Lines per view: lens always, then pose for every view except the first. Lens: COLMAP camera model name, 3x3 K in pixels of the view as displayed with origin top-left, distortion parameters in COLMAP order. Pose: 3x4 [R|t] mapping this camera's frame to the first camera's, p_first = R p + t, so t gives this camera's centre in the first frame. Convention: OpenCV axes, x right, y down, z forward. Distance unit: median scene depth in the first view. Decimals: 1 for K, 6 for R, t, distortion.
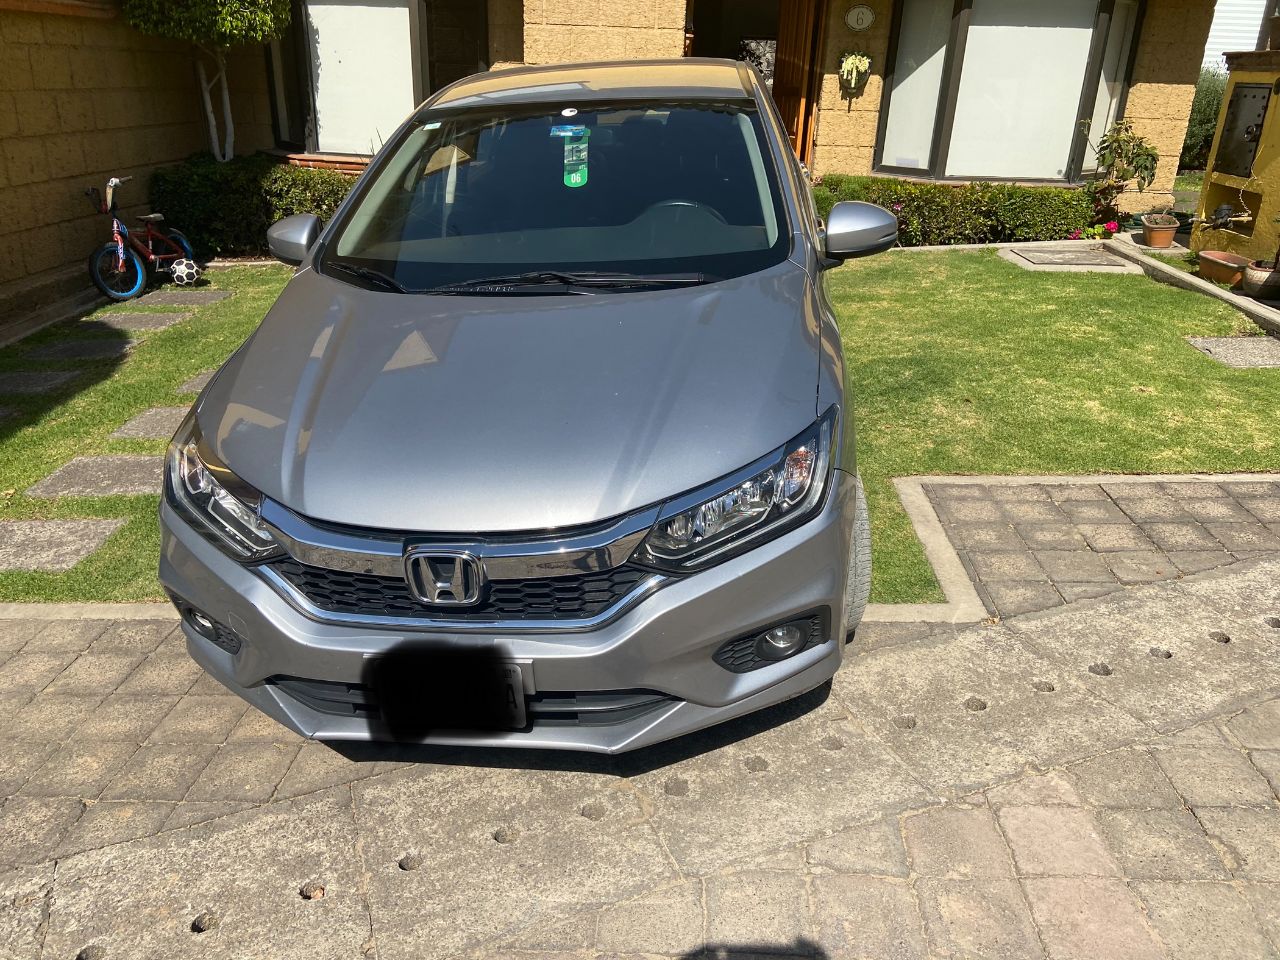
lens RADIAL K [[989.5, 0, 634.0], [0, 989.5, 489.4], [0, 0, 1]] dist [0.109049, -0.141585]
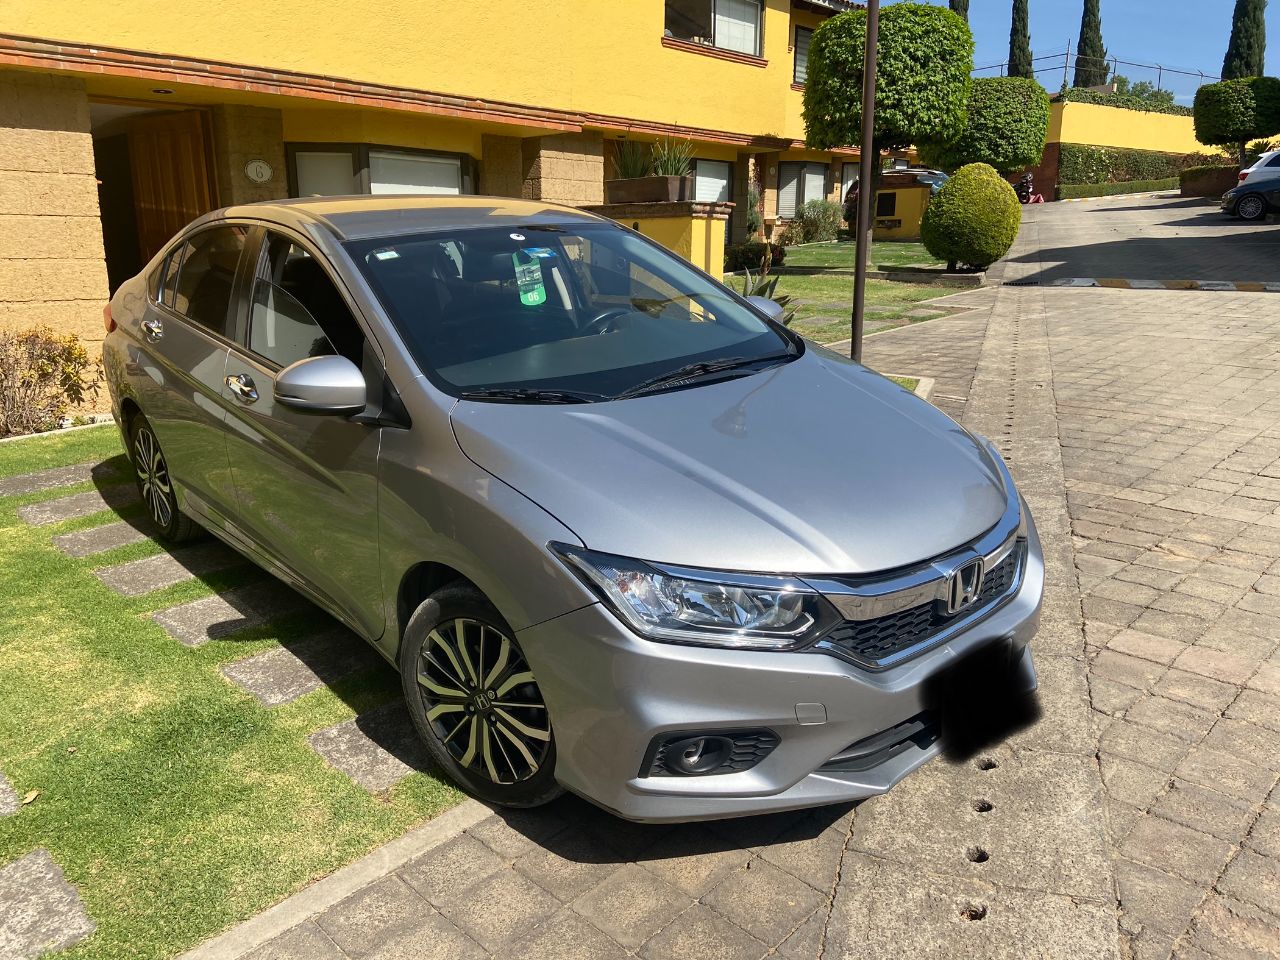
lens RADIAL K [[989.5, 0, 634.0], [0, 989.5, 489.4], [0, 0, 1]] dist [0.109049, -0.141585]
pose [[0.645193, -0.201717, 0.736910, -0.664910], [0.308326, 0.951233, -0.009567, -0.066178], [-0.699043, 0.233381, 0.675923, 0.230207]]
